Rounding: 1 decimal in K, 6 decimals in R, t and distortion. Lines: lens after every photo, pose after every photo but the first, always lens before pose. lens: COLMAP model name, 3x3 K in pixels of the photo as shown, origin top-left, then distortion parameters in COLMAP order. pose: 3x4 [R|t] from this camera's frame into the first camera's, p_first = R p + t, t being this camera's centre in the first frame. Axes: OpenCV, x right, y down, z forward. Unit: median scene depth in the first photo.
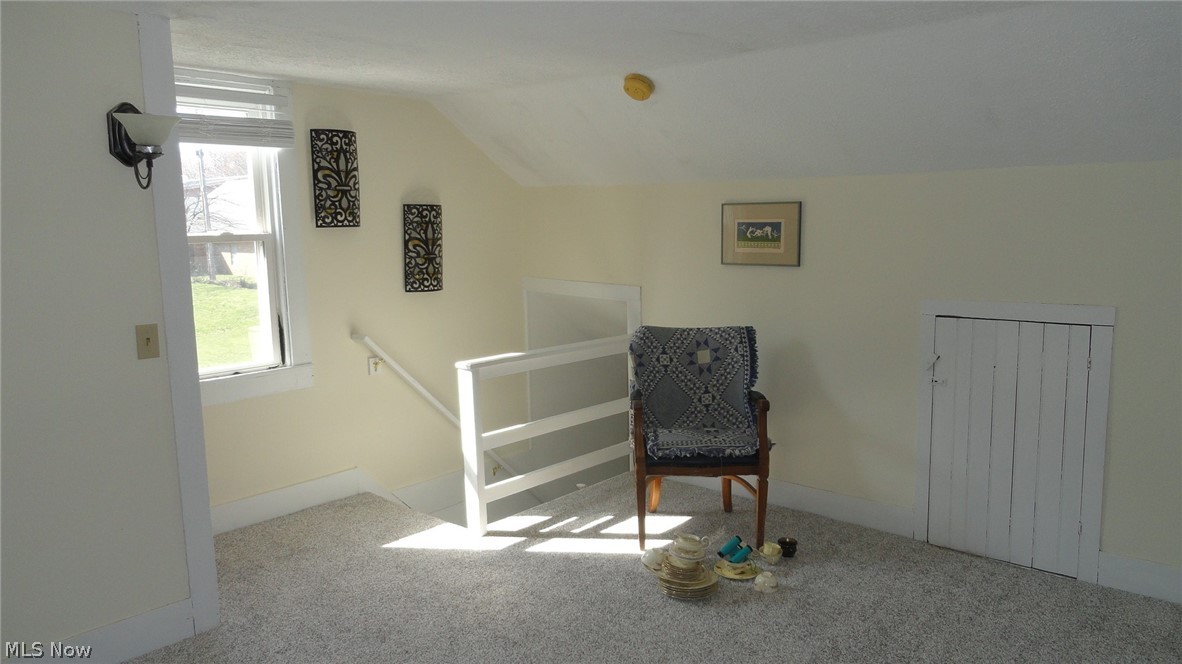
lens RADIAL K [[818.4, 0, 592.8], [0, 818.4, 332.8], [0, 0, 1]] dist [-0.006901, 0.002519]
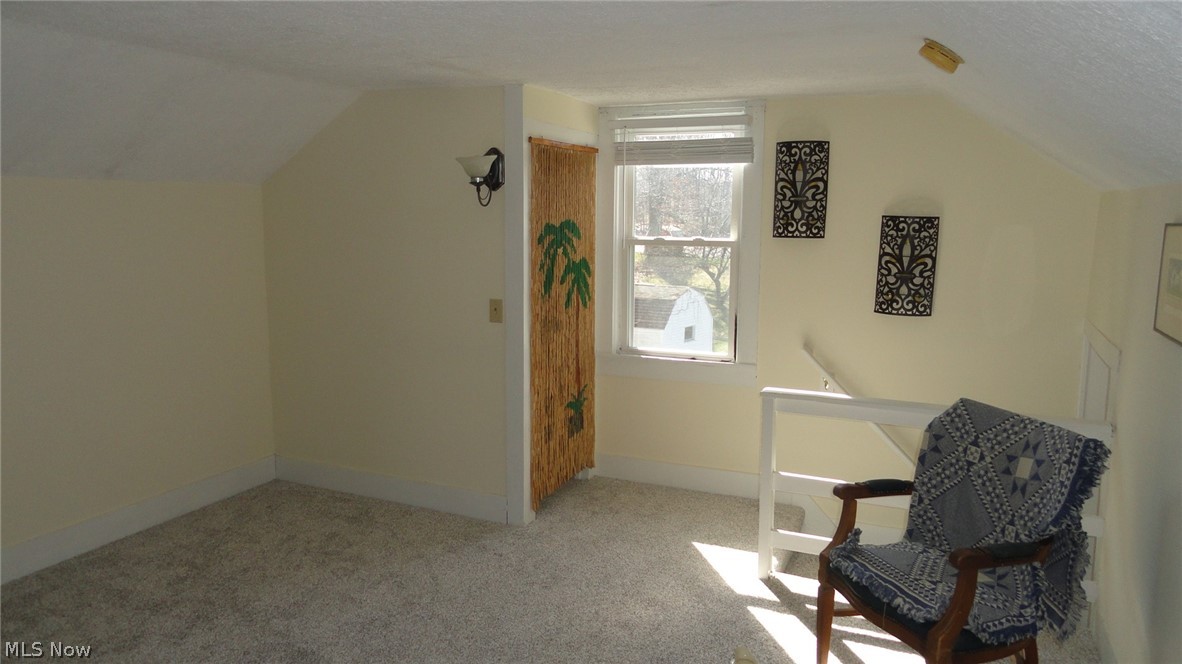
lens RADIAL K [[818.4, 0, 592.4], [0, 818.4, 330.8], [0, 0, 1]] dist [-0.006901, 0.002519]
pose [[0.300590, 0.146544, -0.942428, 0.590264], [-0.145624, 0.983591, 0.106498, -0.089170], [0.942571, 0.105228, 0.316998, 0.466953]]
